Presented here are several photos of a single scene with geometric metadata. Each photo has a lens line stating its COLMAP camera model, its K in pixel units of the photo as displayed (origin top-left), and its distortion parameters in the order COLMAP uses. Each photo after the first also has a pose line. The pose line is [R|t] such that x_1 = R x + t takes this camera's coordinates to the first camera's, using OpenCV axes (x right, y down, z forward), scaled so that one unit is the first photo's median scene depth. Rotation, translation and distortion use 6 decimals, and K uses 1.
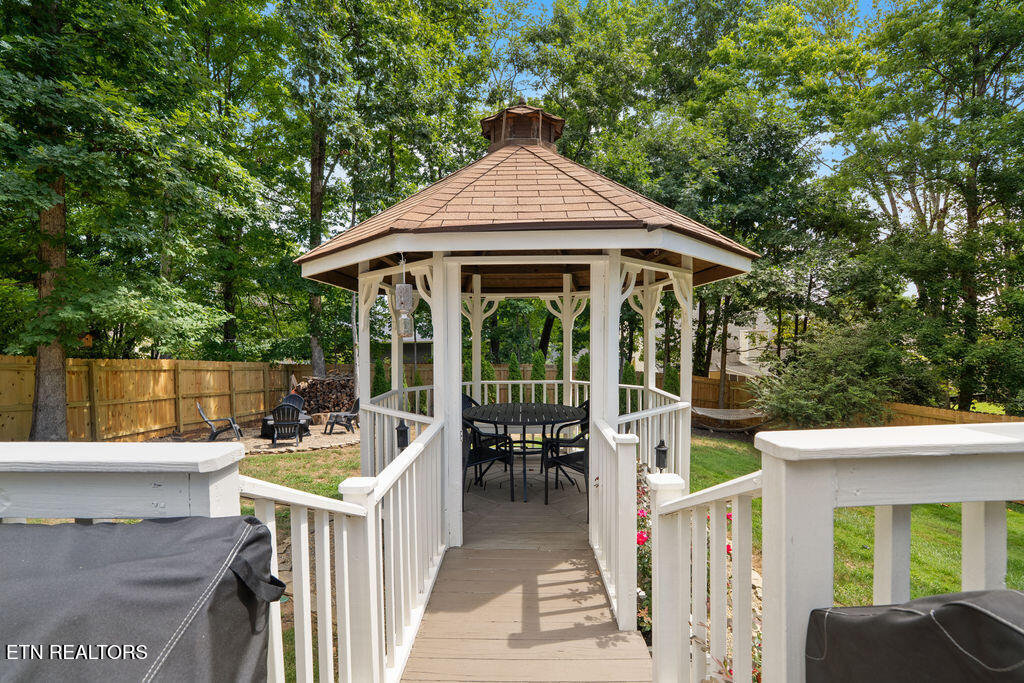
lens RADIAL K [[478.1, 0, 507.8], [0, 478.1, 344.6], [0, 0, 1]] dist [-0.076554, 0.030299]
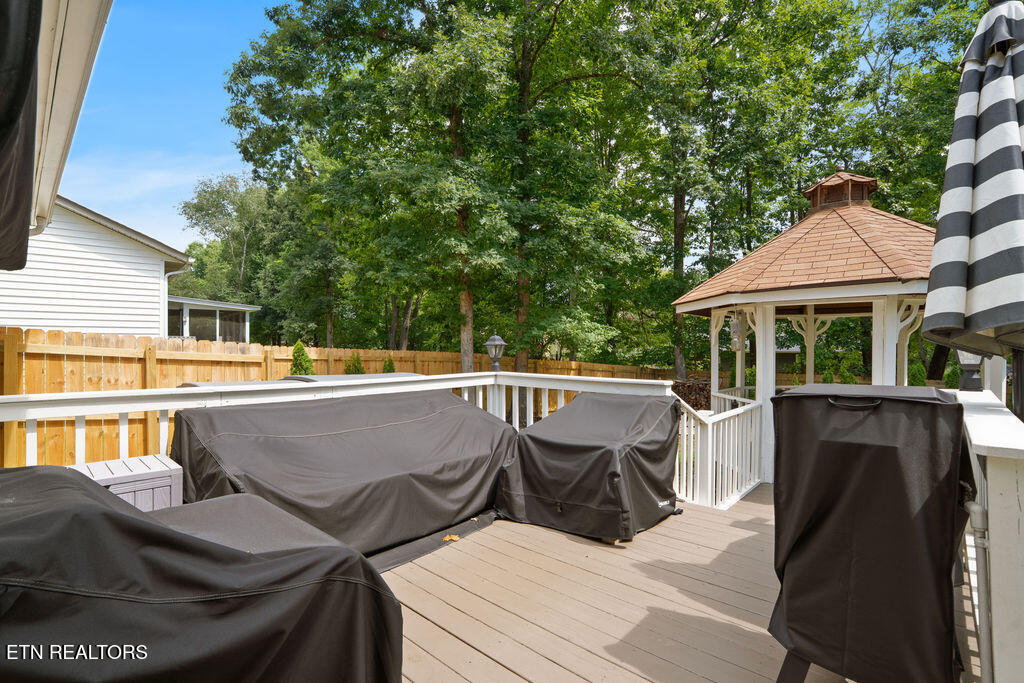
lens RADIAL K [[478.1, 0, 507.8], [0, 478.1, 344.6], [0, 0, 1]] dist [-0.076554, 0.030299]
pose [[0.747760, 0.006385, -0.663938, 0.100882], [-0.017327, 0.999801, -0.009900, -0.002907], [0.663742, 0.018907, 0.747722, -0.282153]]
